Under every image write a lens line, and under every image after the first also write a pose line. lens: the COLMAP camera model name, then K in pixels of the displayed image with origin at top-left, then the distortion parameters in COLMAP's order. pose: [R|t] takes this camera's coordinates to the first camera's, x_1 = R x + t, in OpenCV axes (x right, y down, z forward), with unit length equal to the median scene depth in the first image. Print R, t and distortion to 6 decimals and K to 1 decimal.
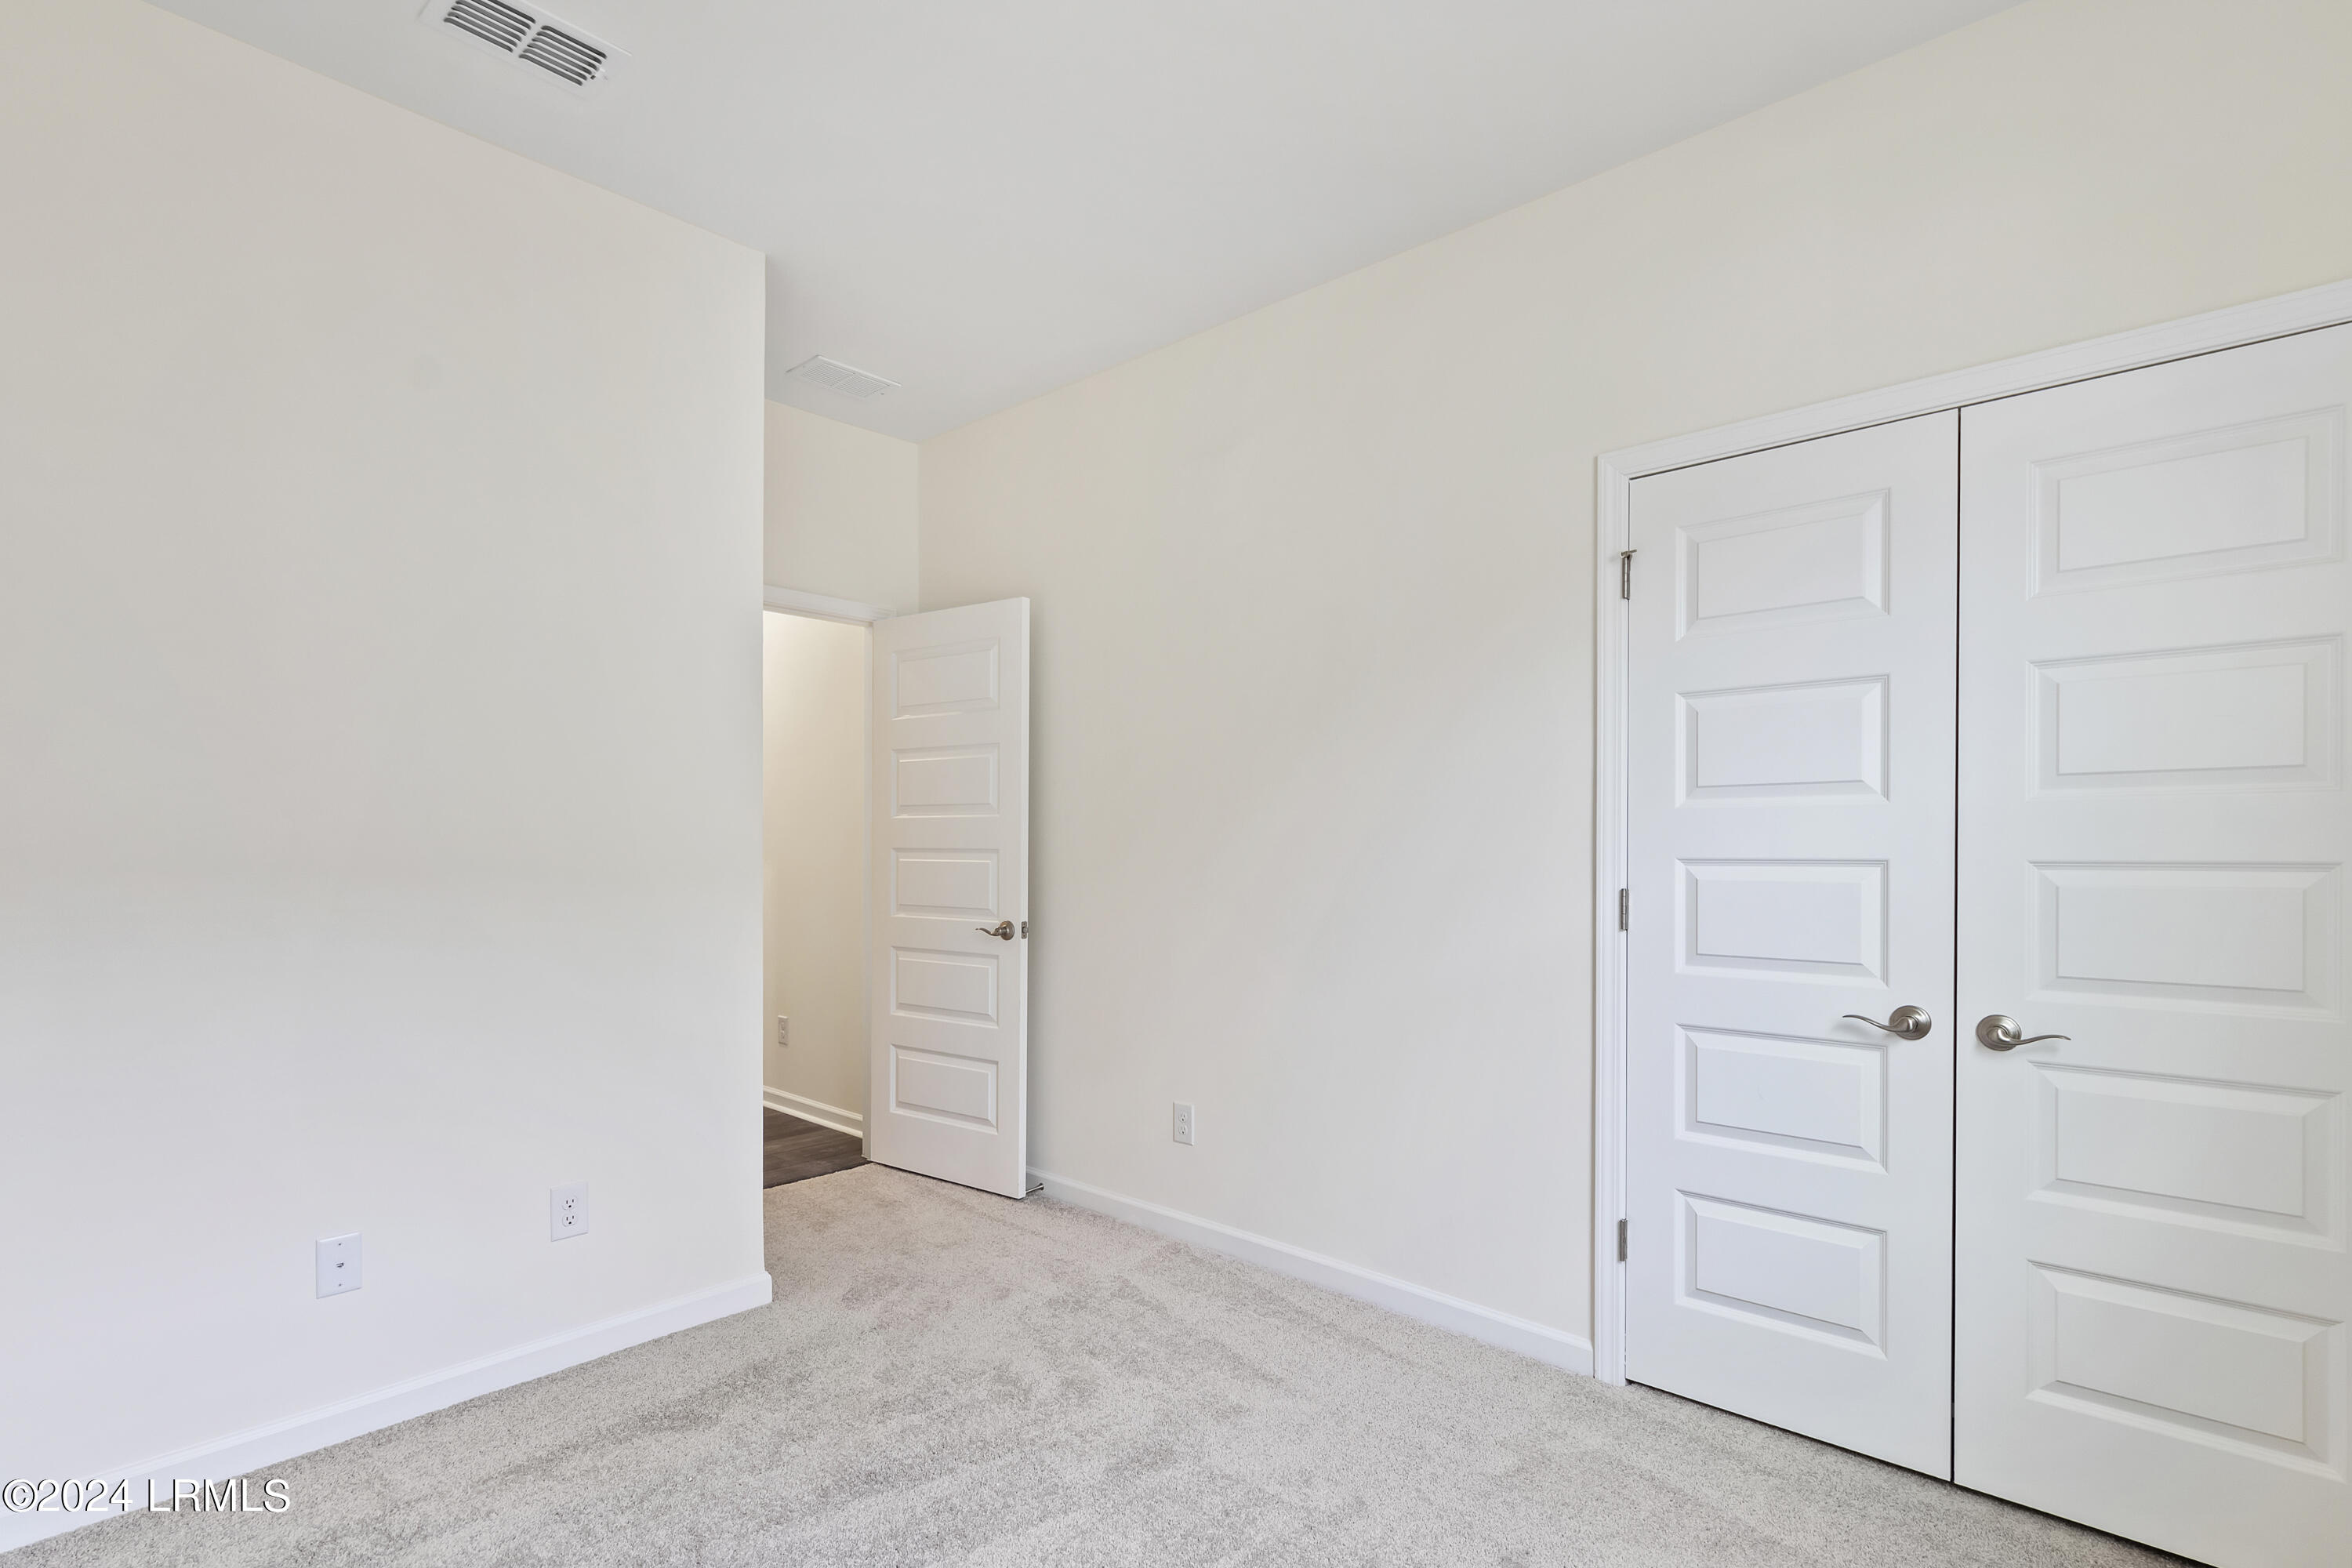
lens RADIAL K [[1101.6, 0, 1173.1], [0, 1101.6, 836.4], [0, 0, 1]] dist [0.001030, 0.000015]
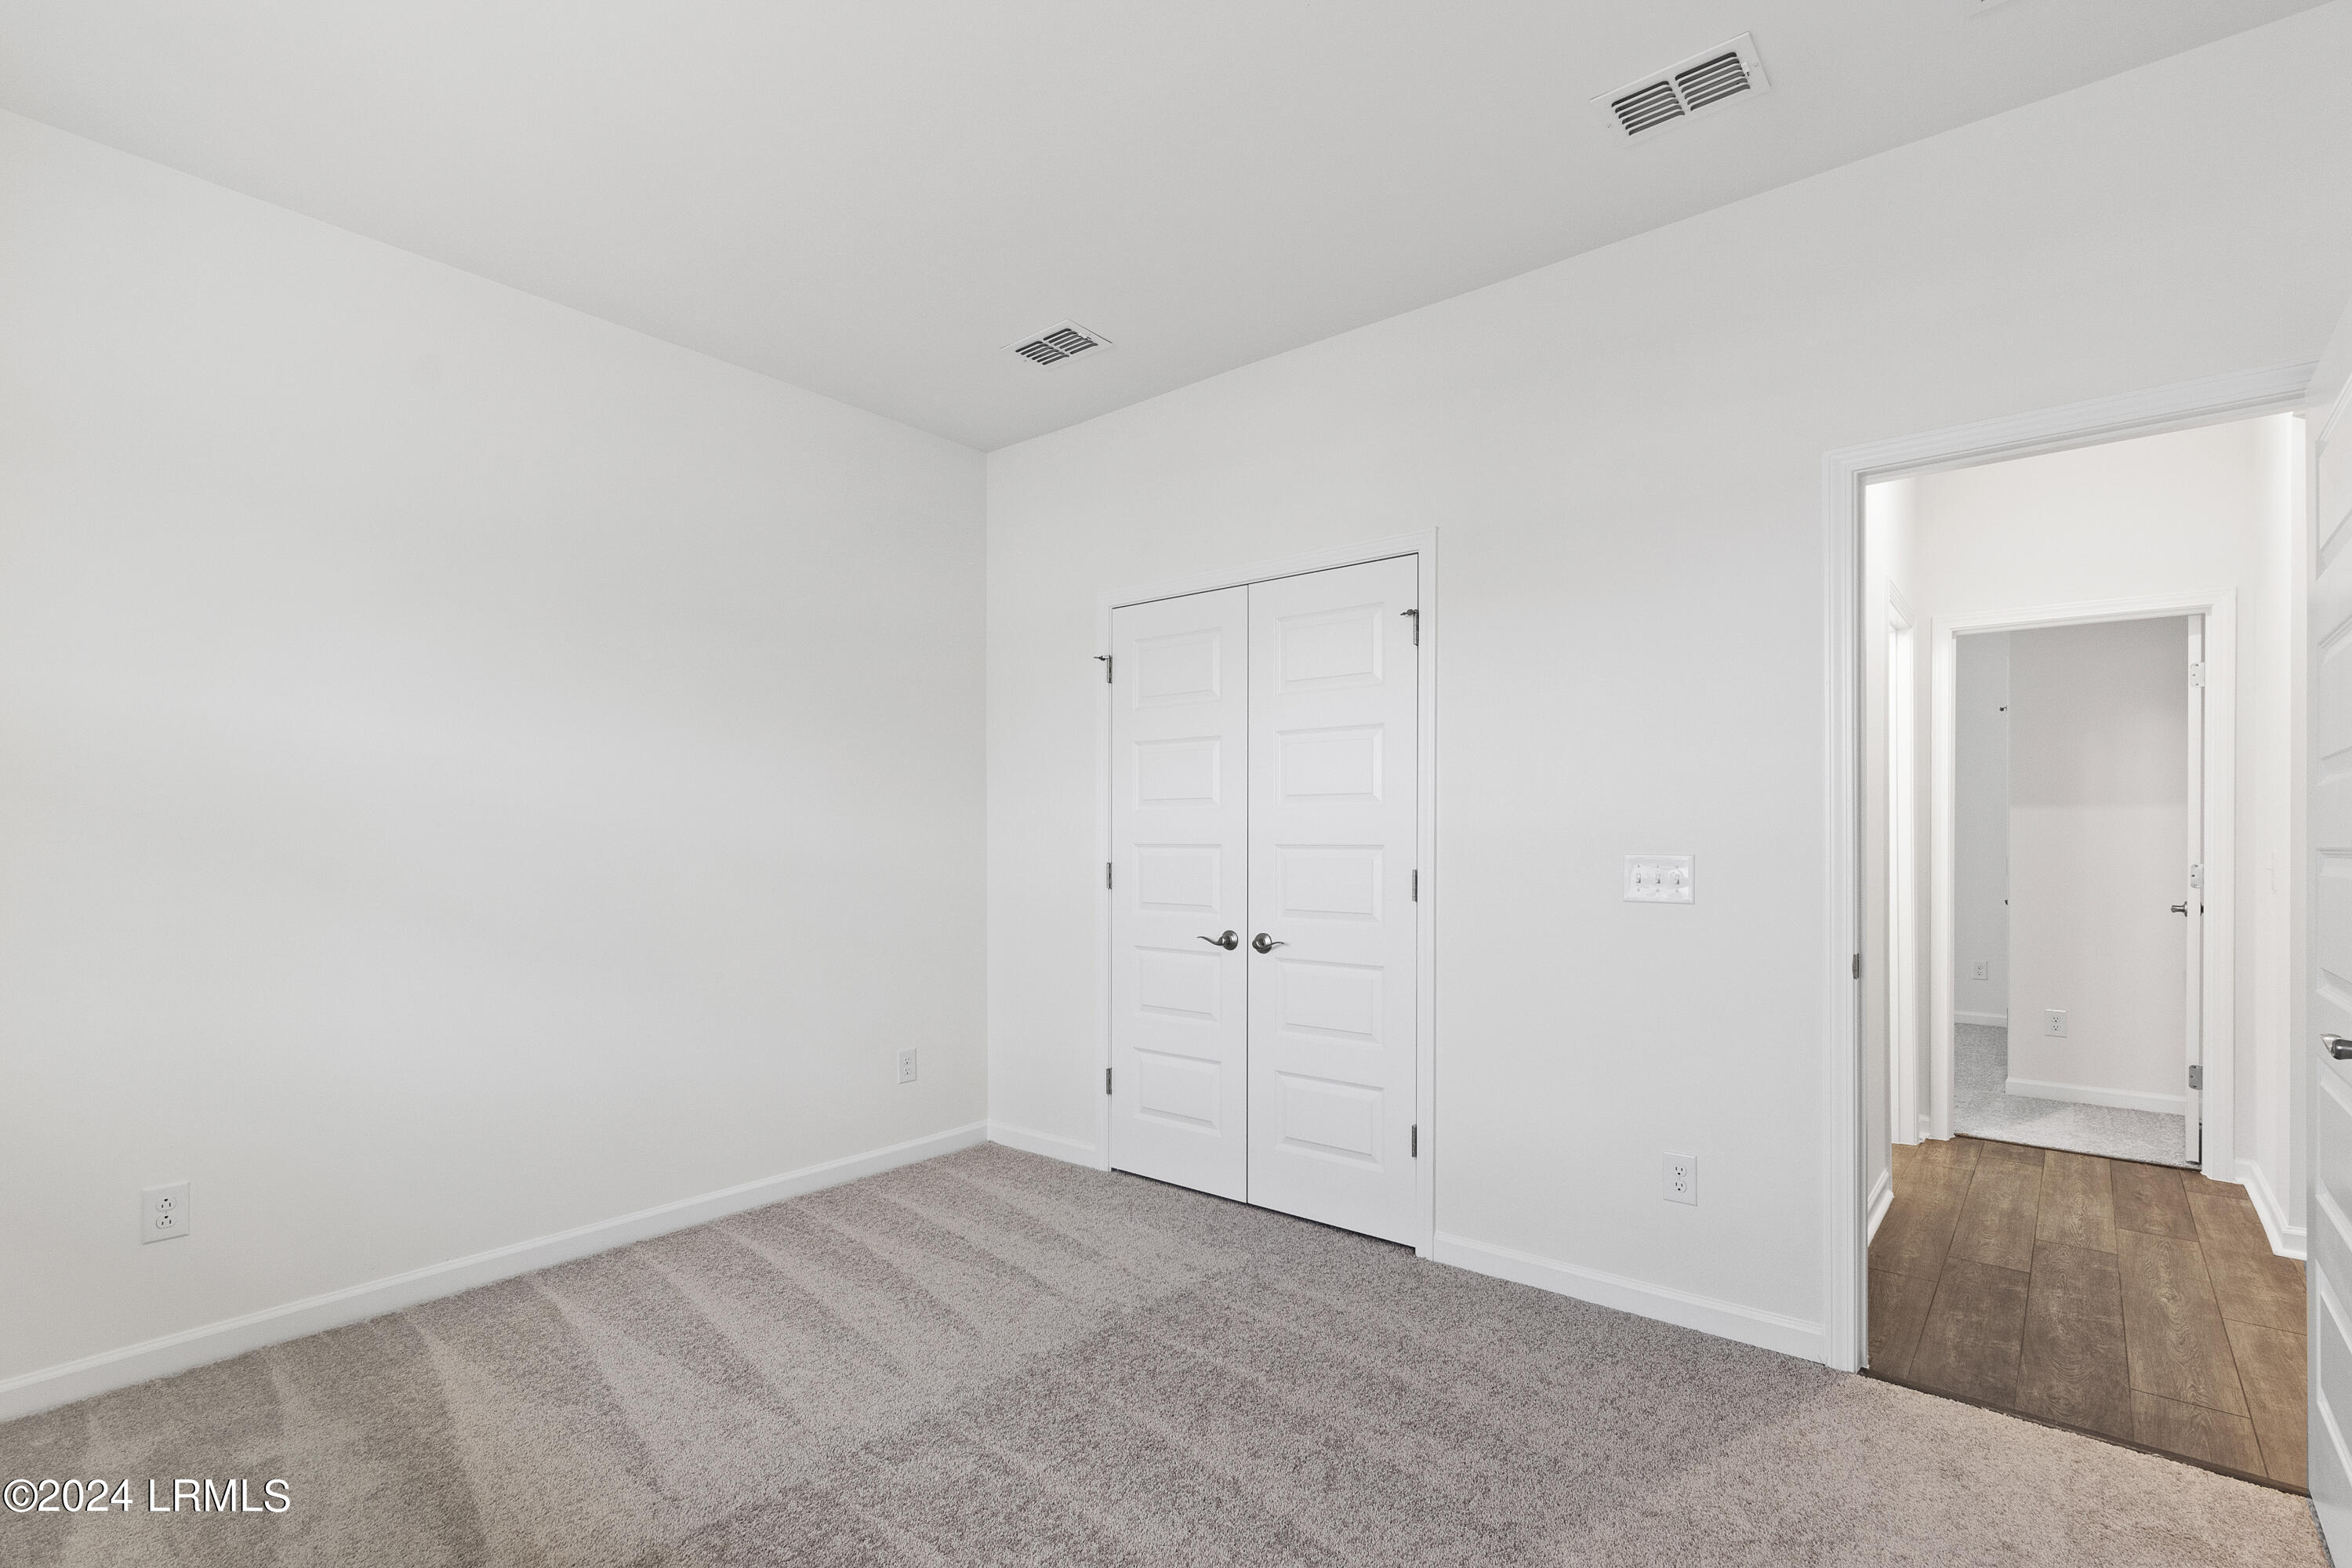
lens RADIAL K [[1086.1, 0, 1179.9], [0, 1086.1, 831.7], [0, 0, 1]] dist [-0.001056, -0.000210]
pose [[0.999276, 0.002749, 0.037959, 0.442434], [-0.002475, 0.999971, -0.007253, 0.011751], [-0.037978, 0.007154, 0.999253, -0.585555]]
